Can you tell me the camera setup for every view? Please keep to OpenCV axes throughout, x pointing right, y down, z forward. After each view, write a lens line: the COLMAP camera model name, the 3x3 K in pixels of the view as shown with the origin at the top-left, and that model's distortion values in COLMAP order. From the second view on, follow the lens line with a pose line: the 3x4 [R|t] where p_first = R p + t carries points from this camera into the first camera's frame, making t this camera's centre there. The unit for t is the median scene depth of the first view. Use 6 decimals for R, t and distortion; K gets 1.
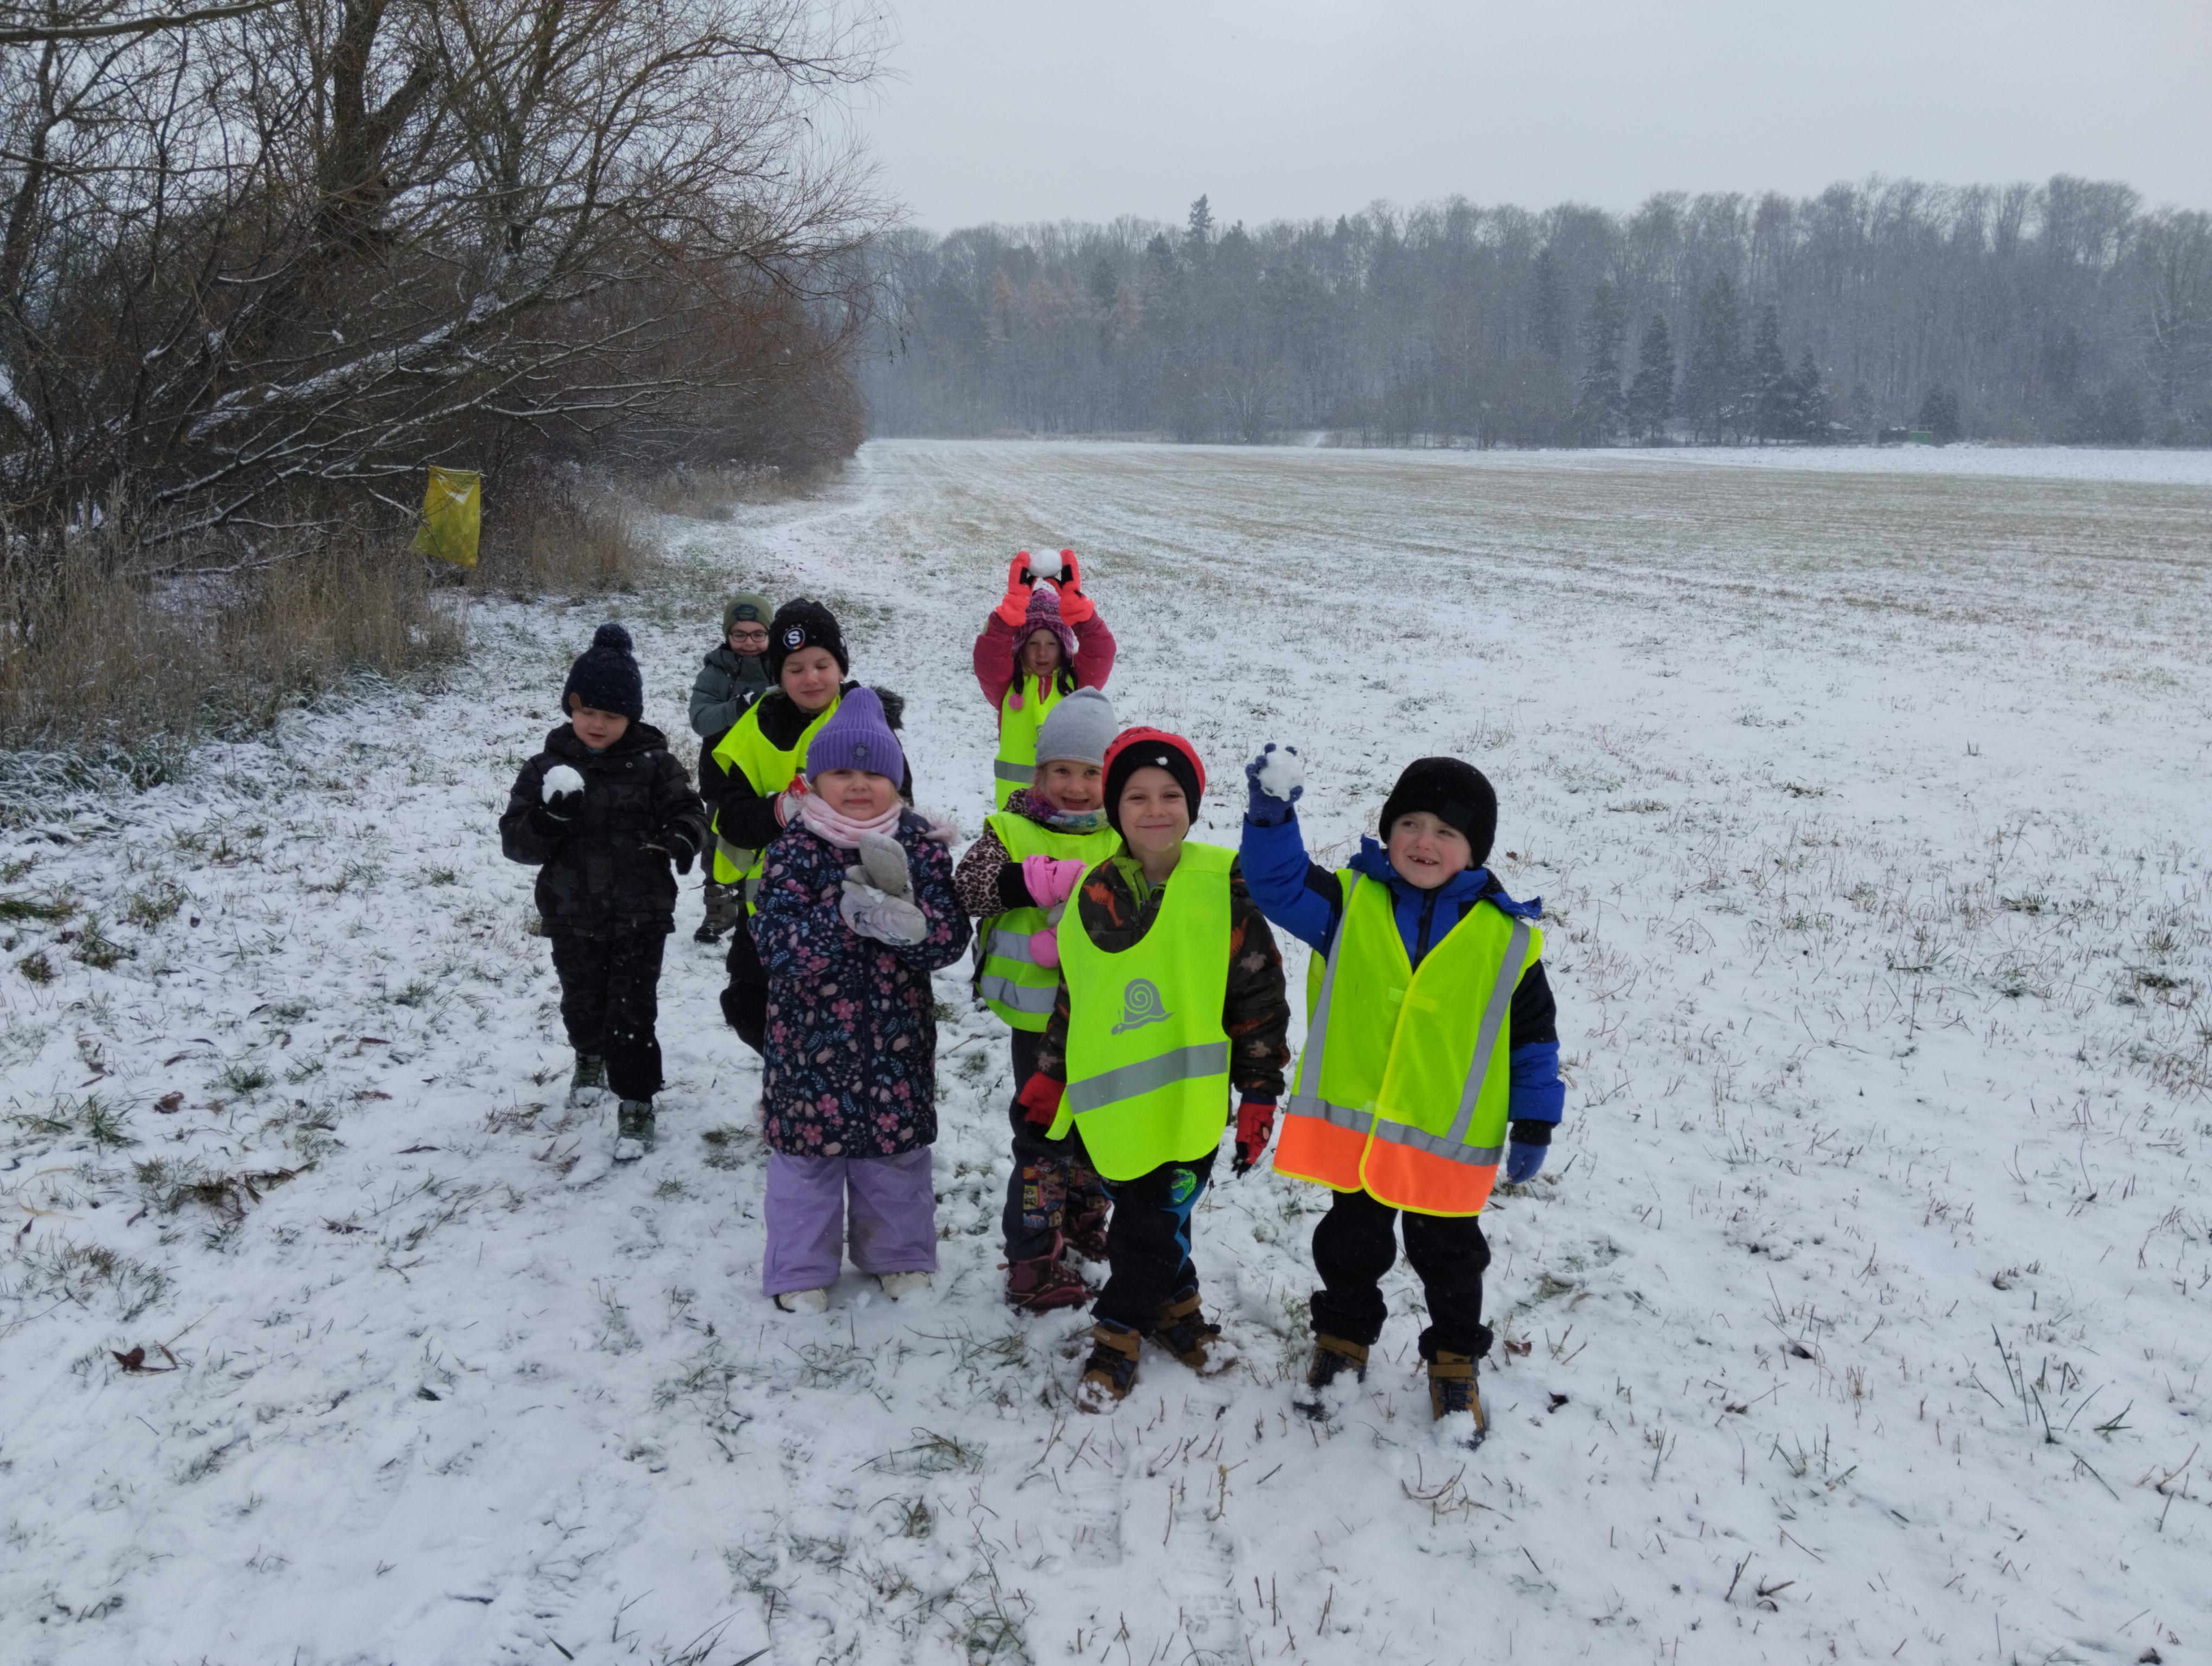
lens RADIAL K [[1785.9, 0, 1106.0], [0, 1785.9, 833.0], [0, 0, 1]] dist [0.094560, -0.162113]
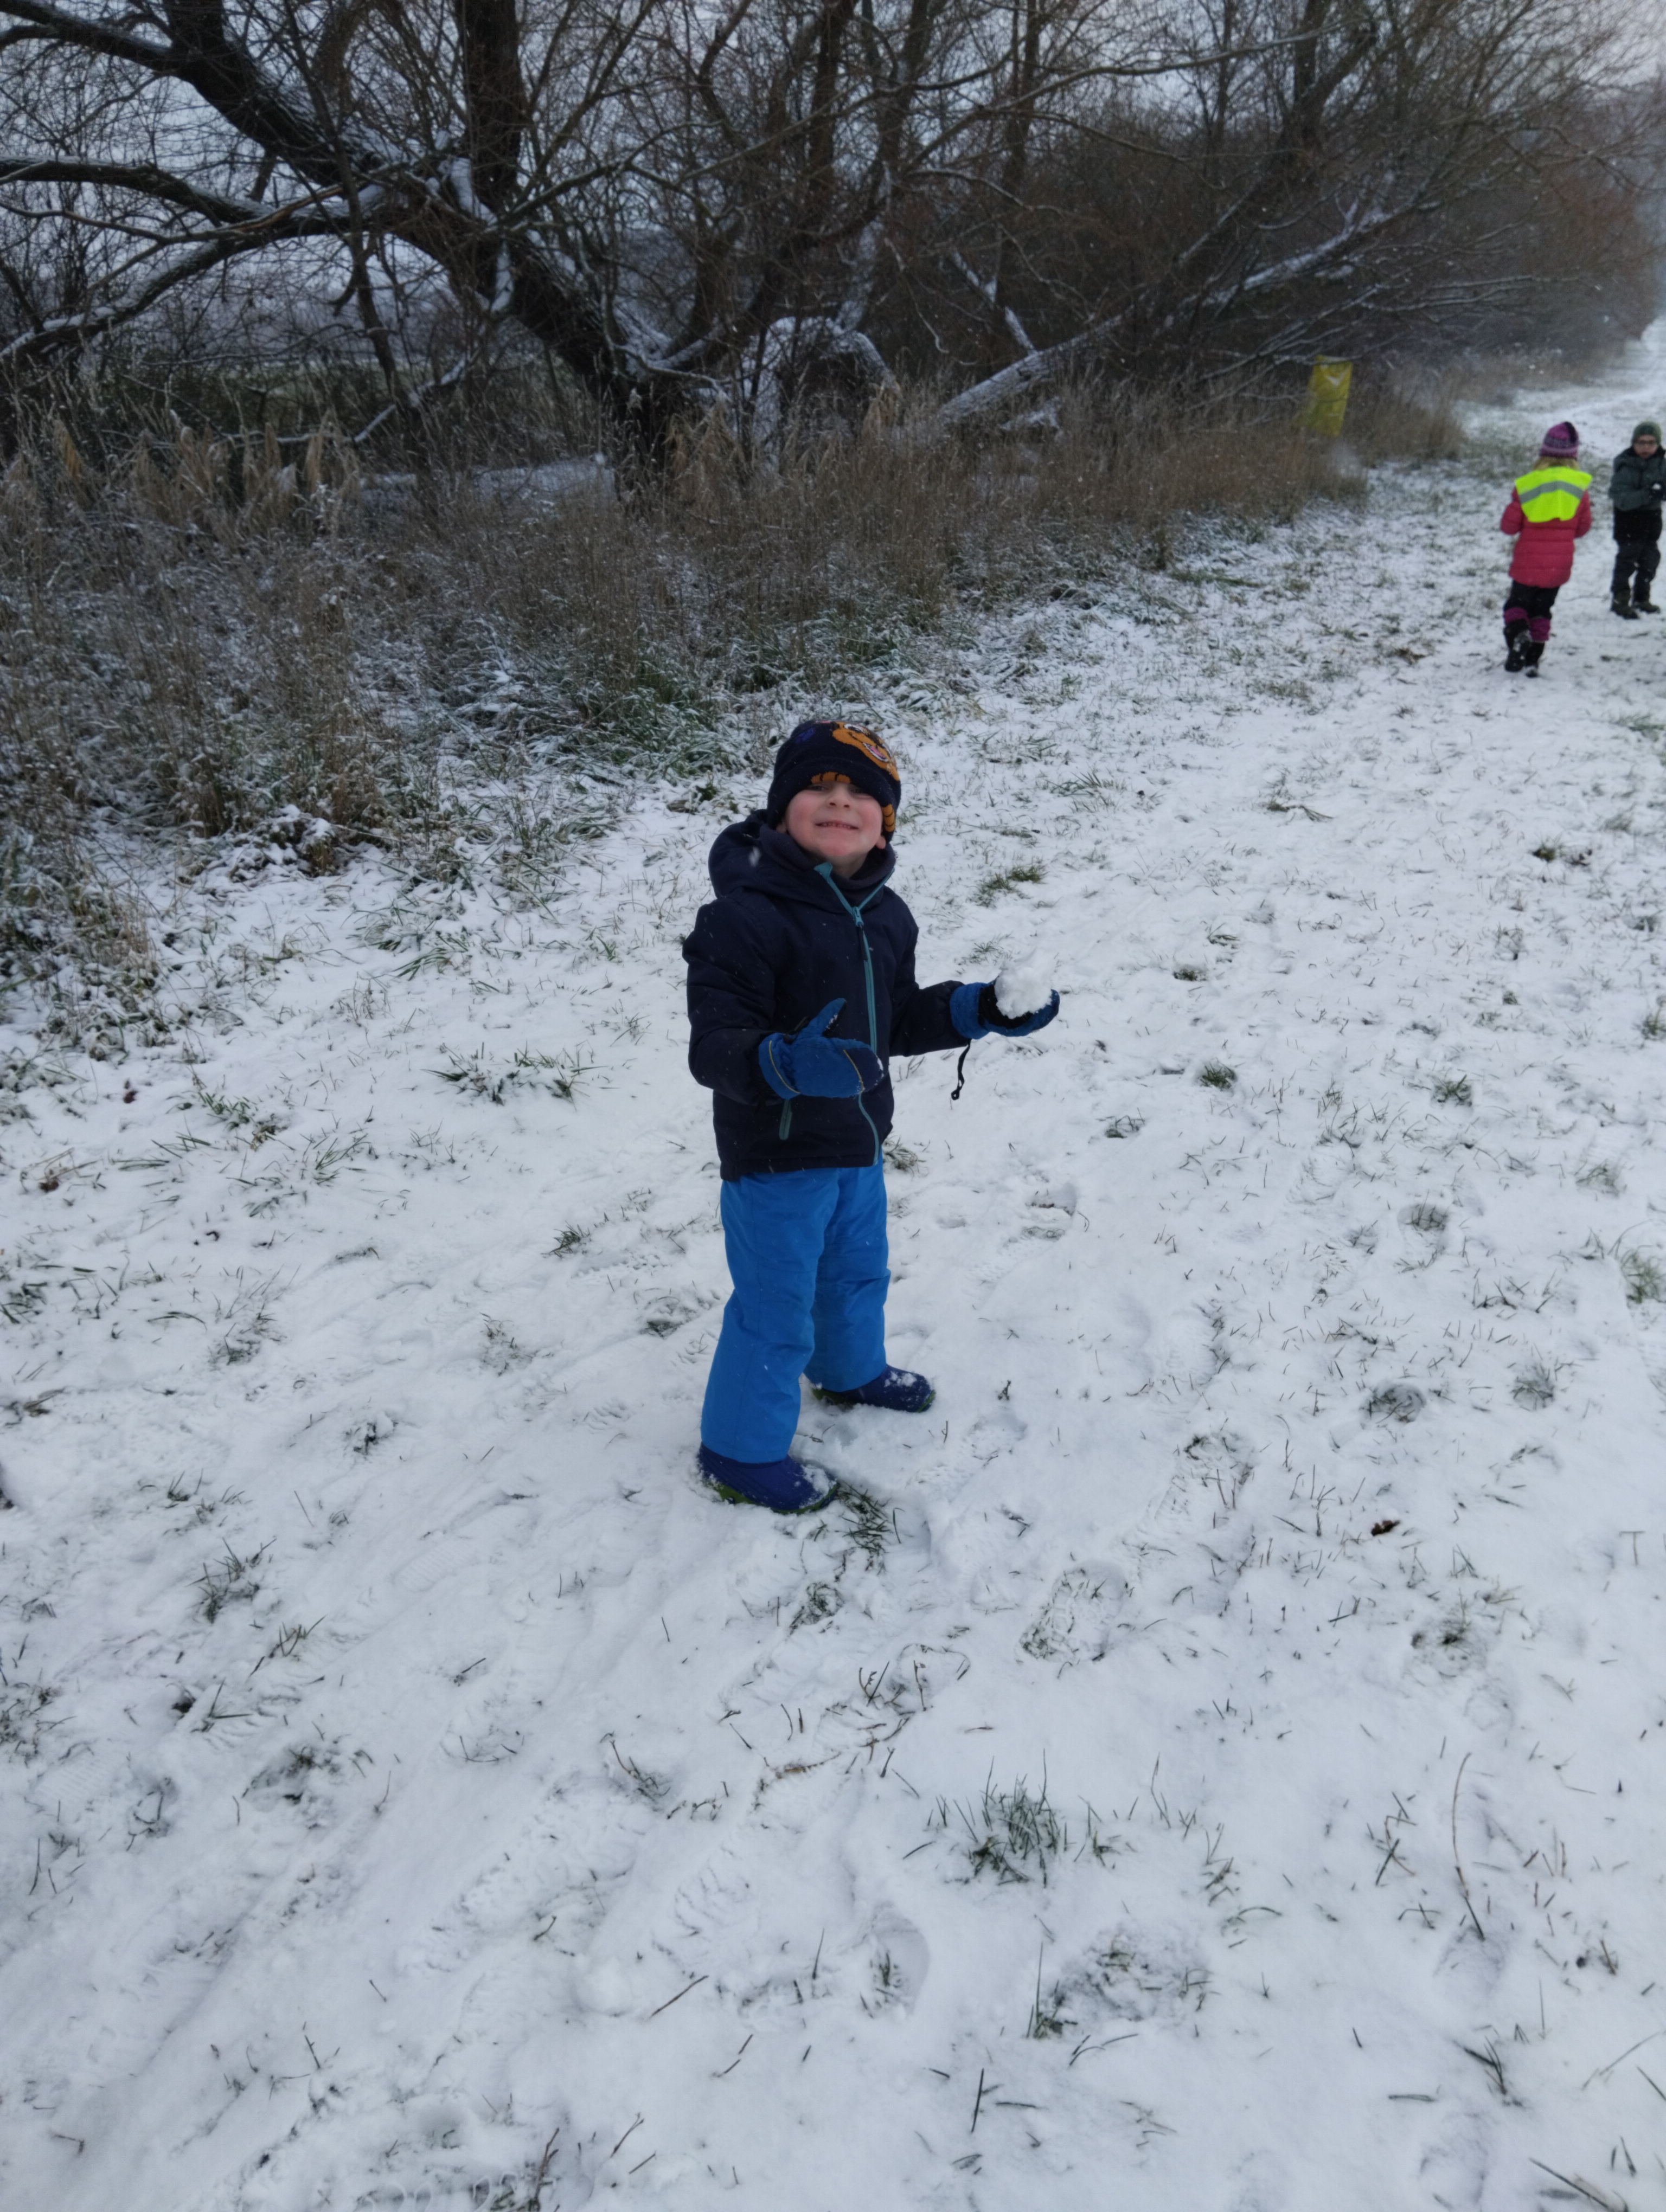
lens RADIAL K [[1785.9, 0, 824.1], [0, 1785.9, 1108.1], [0, 0, 1]] dist [0.094560, -0.162113]
pose [[0.865633, 0.184123, -0.465594, 0.052717], [-0.090586, 0.972174, 0.216037, 0.173656], [0.492416, -0.144832, 0.858225, -0.858575]]
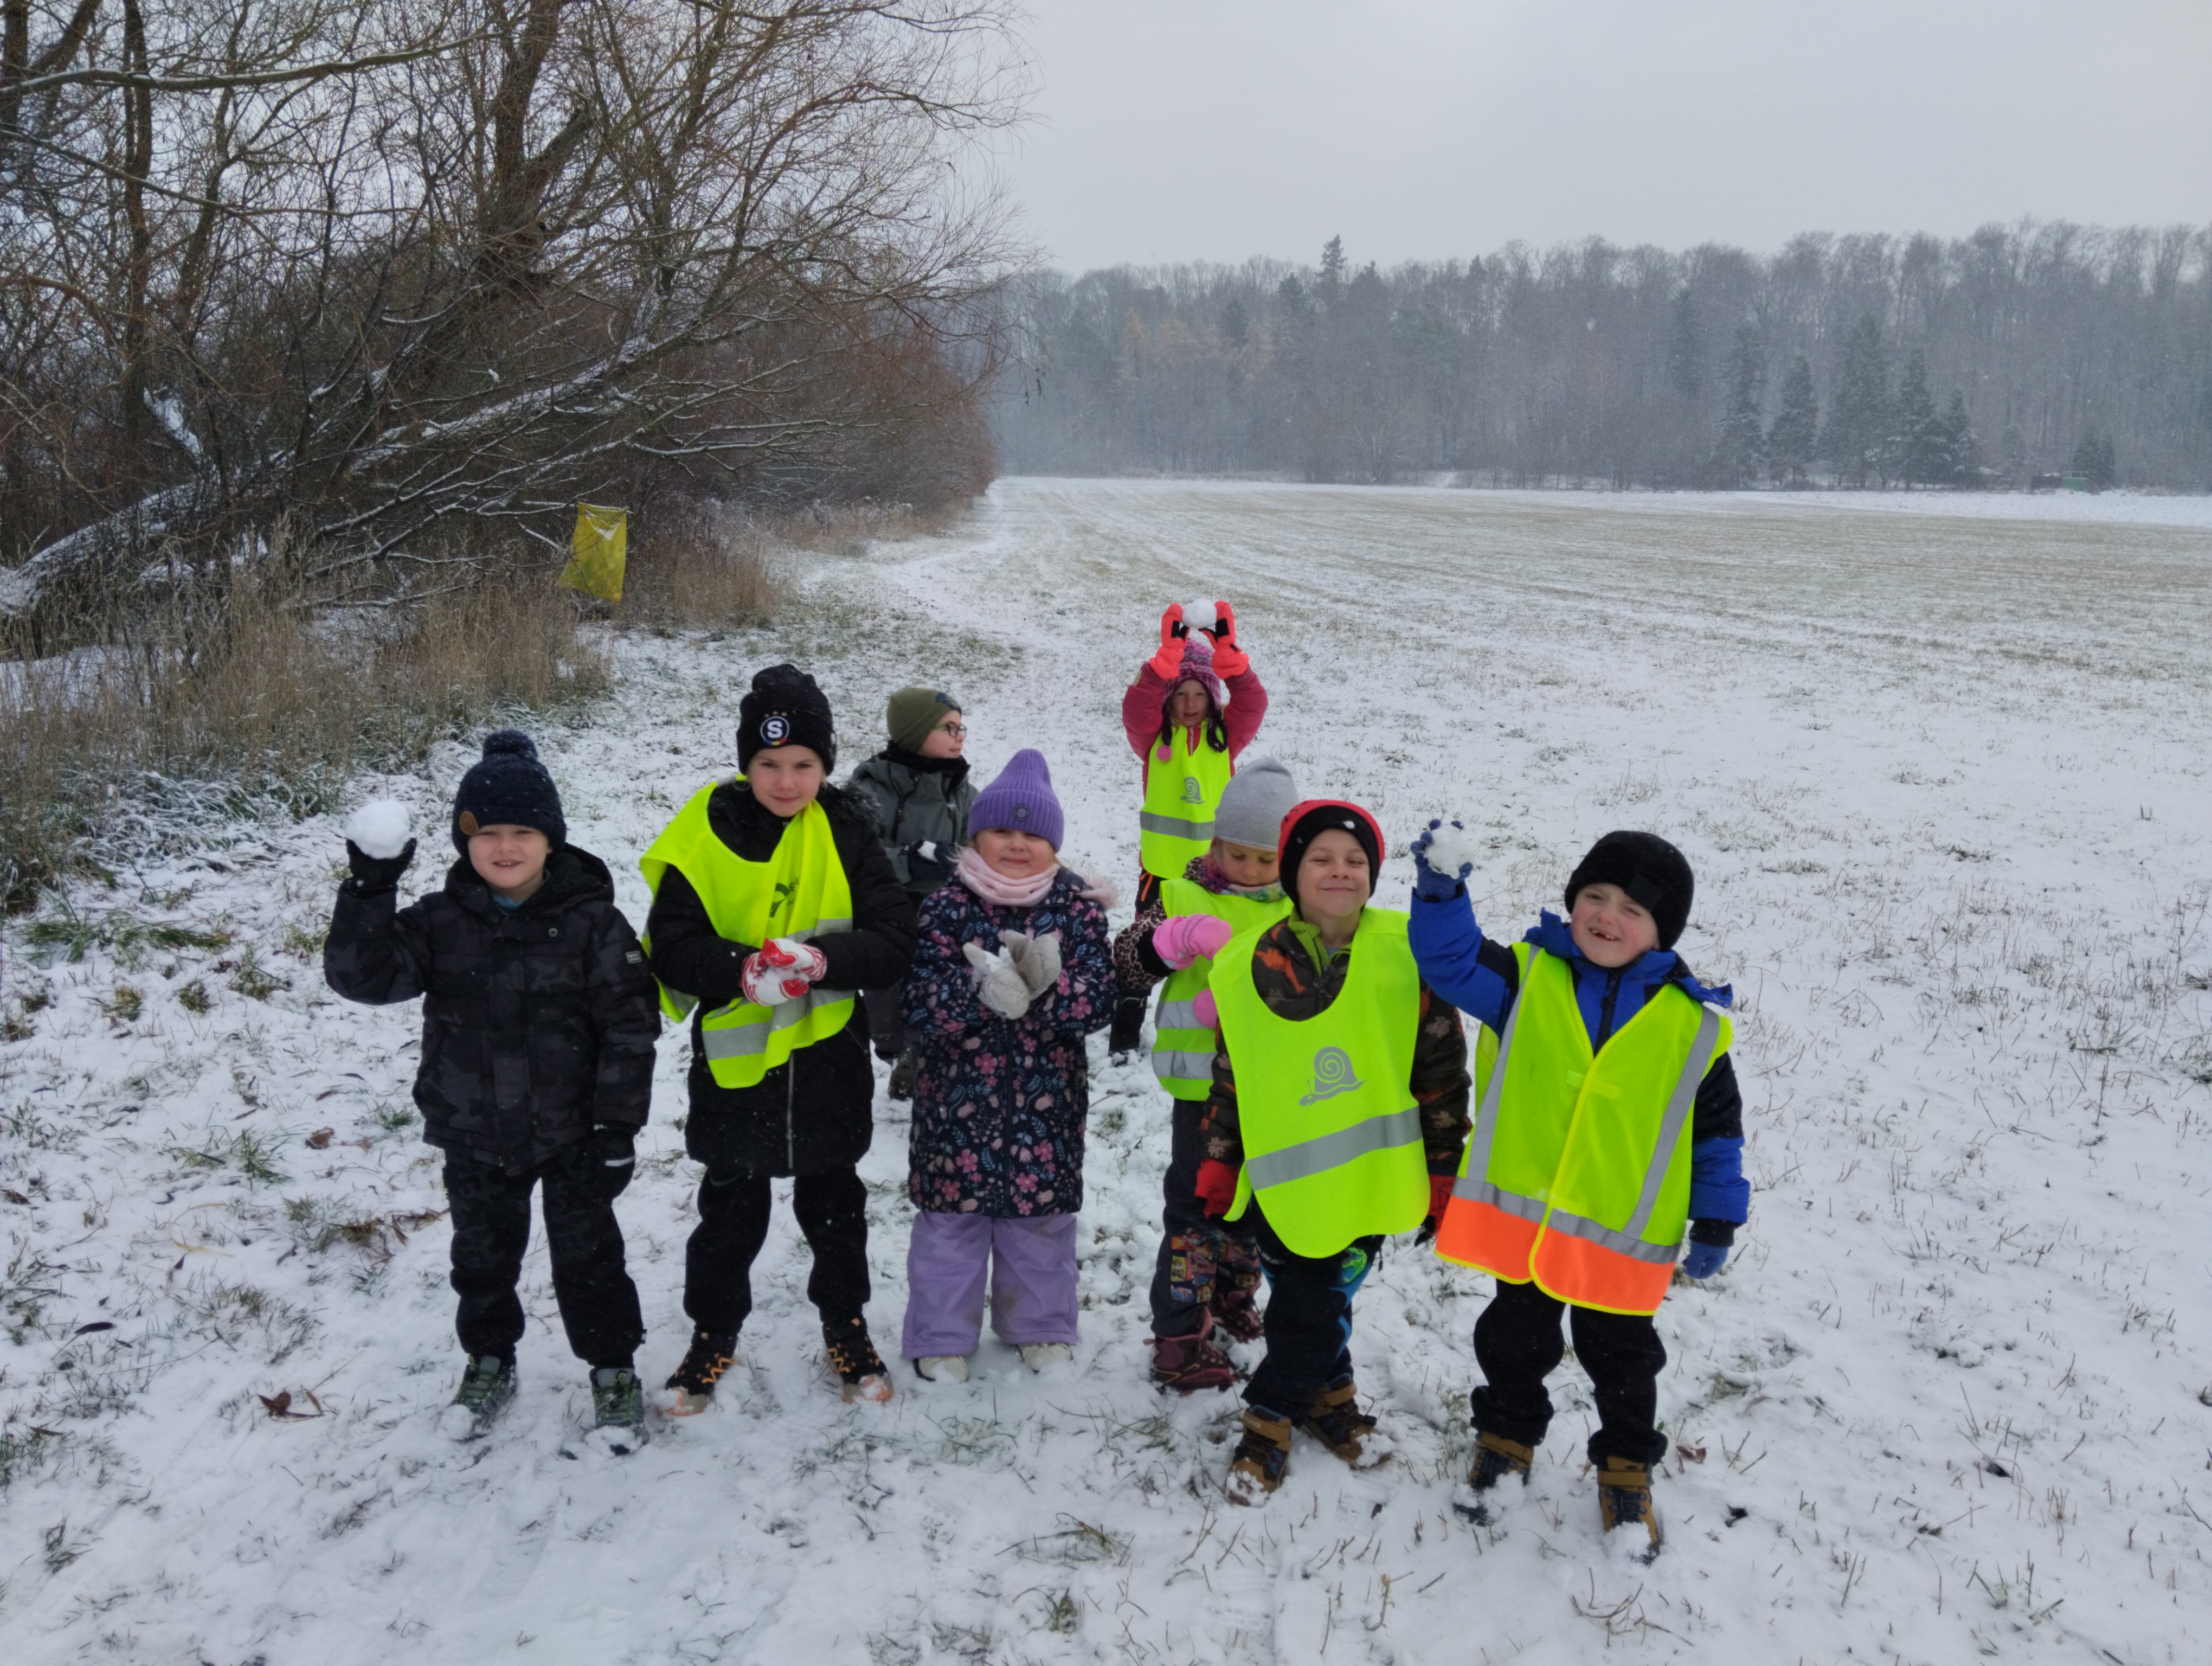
lens RADIAL K [[1785.9, 0, 1106.0], [0, 1785.9, 833.0], [0, 0, 1]] dist [0.094560, -0.162113]
pose [[0.997586, 0.021875, -0.065910, -0.010828], [-0.023197, 0.999544, -0.019350, -0.007037], [0.065456, 0.020833, 0.997638, 0.011983]]
